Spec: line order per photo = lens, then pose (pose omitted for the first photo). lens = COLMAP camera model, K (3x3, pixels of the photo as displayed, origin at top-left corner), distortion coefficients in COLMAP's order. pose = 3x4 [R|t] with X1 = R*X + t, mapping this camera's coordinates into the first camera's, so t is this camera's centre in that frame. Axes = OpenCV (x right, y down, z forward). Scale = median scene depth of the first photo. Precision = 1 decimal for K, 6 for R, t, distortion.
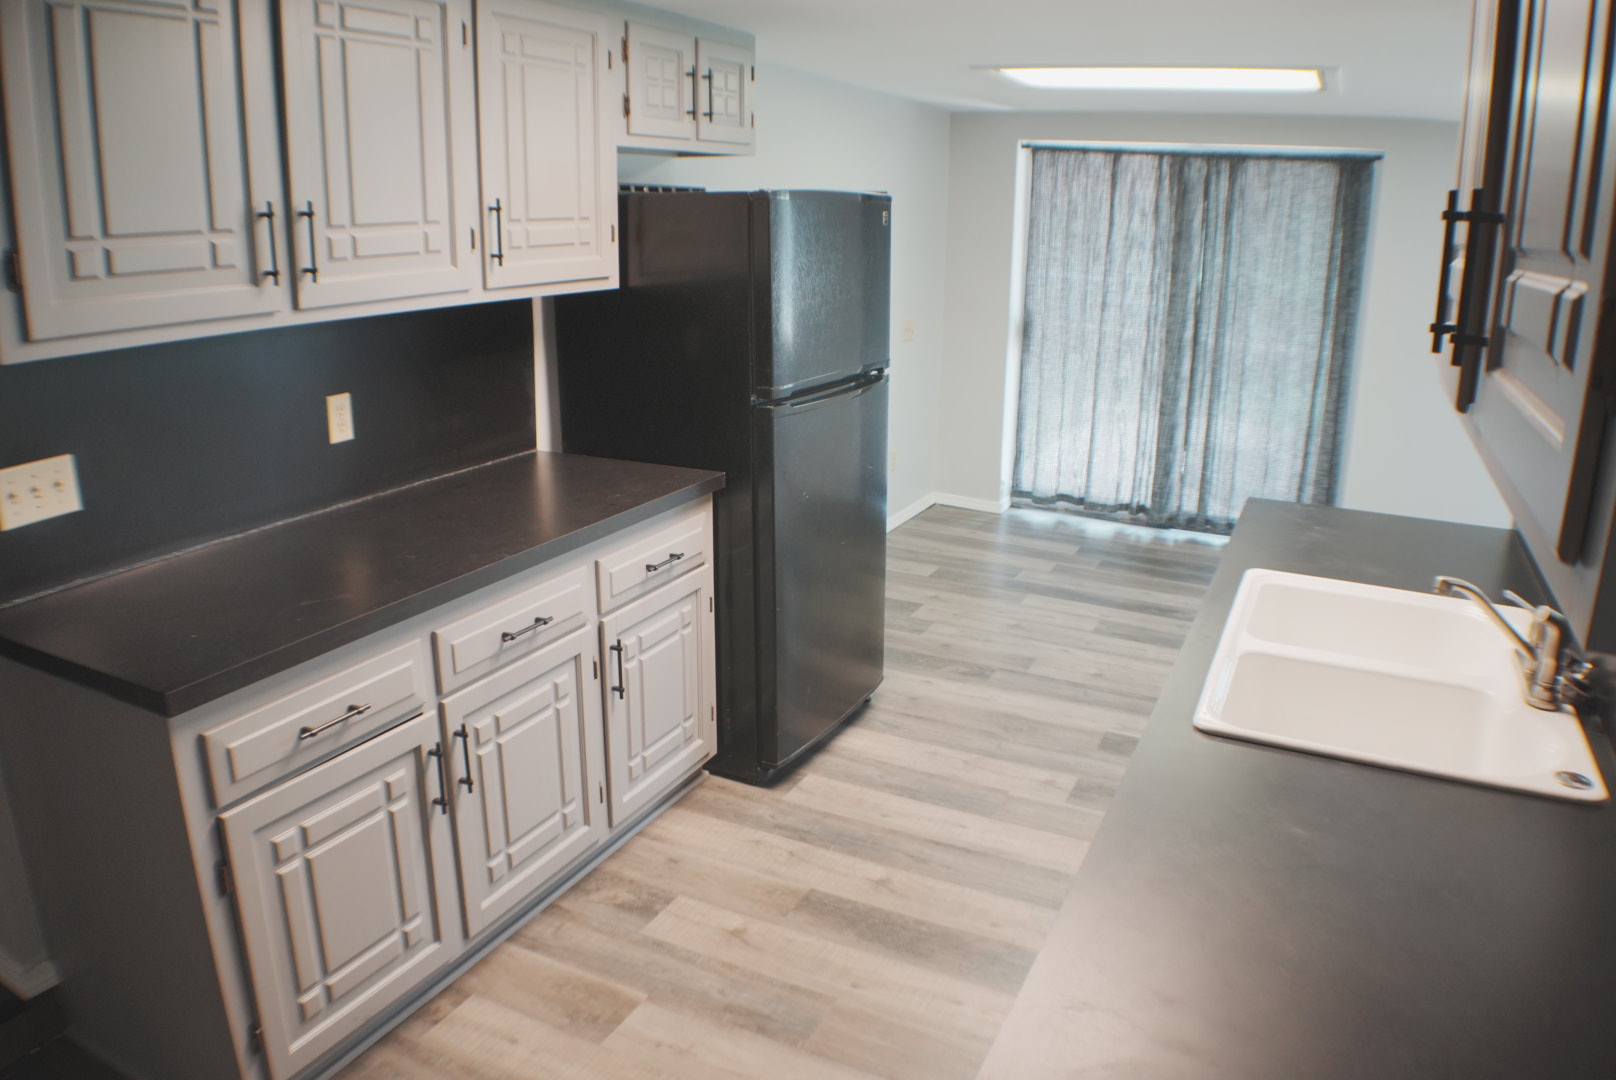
lens RADIAL K [[1154.5, 0, 809.9], [0, 1154.5, 531.1], [0, 0, 1]] dist [-0.139189, -0.000690]
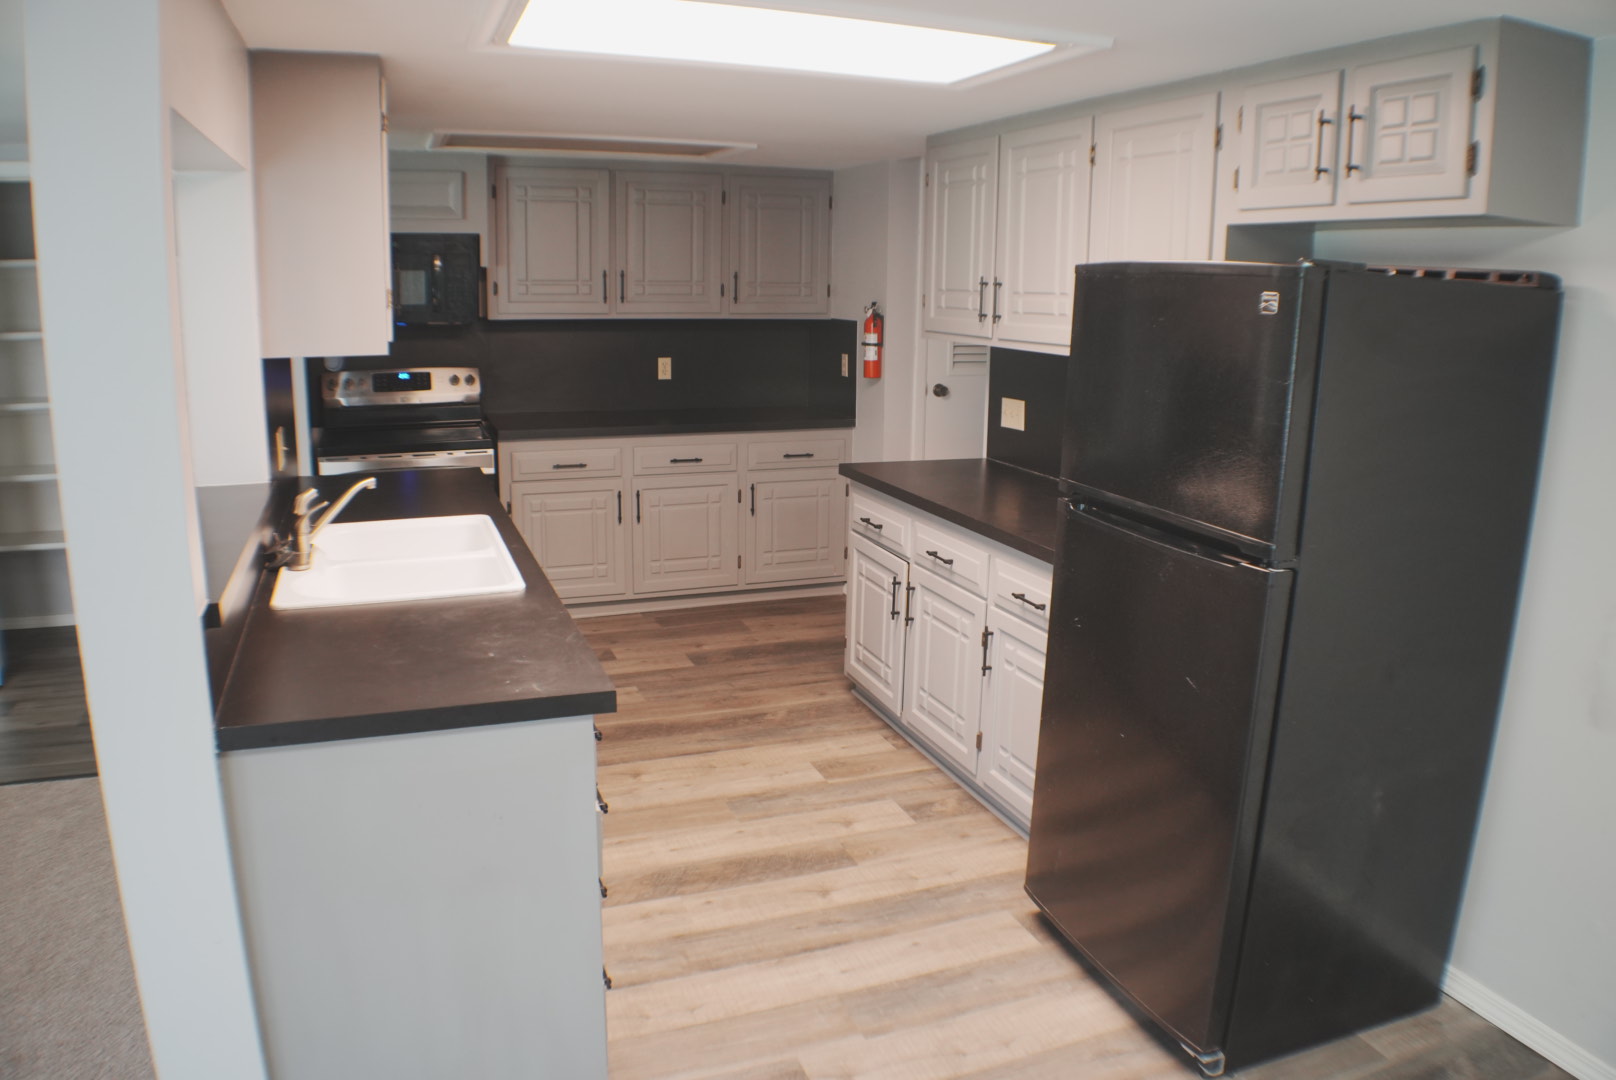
lens RADIAL K [[1154.5, 0, 808.5], [0, 1154.5, 546.3], [0, 0, 1]] dist [-0.139189, -0.000690]
pose [[-0.685481, 0.142322, -0.714045, 0.818666], [-0.217838, 0.895697, 0.387652, -0.413047], [0.694739, 0.421275, -0.582980, 1.513706]]
